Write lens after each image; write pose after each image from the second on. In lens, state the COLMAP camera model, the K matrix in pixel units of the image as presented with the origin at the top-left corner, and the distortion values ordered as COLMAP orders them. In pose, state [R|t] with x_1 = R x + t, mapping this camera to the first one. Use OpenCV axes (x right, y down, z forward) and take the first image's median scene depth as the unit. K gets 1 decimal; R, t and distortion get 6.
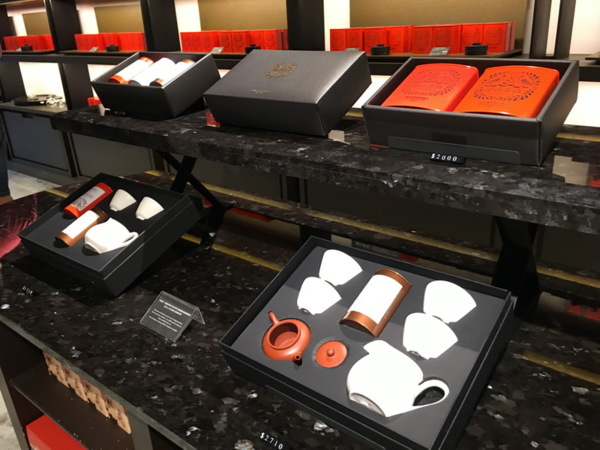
lens RADIAL K [[515.7, 0, 300.0], [0, 515.7, 225.0], [0, 0, 1]] dist [0.009449, 0.008250]
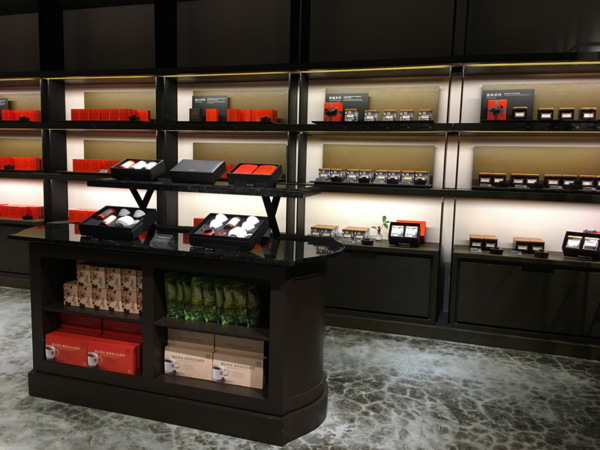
lens RADIAL K [[515.7, 0, 300.0], [0, 515.7, 225.0], [0, 0, 1]] dist [0.009449, 0.008250]
pose [[0.935290, 0.043280, 0.351227, -0.711906], [0.057015, 0.961098, -0.270258, 1.210994], [-0.349260, 0.272794, 0.896438, -2.496136]]
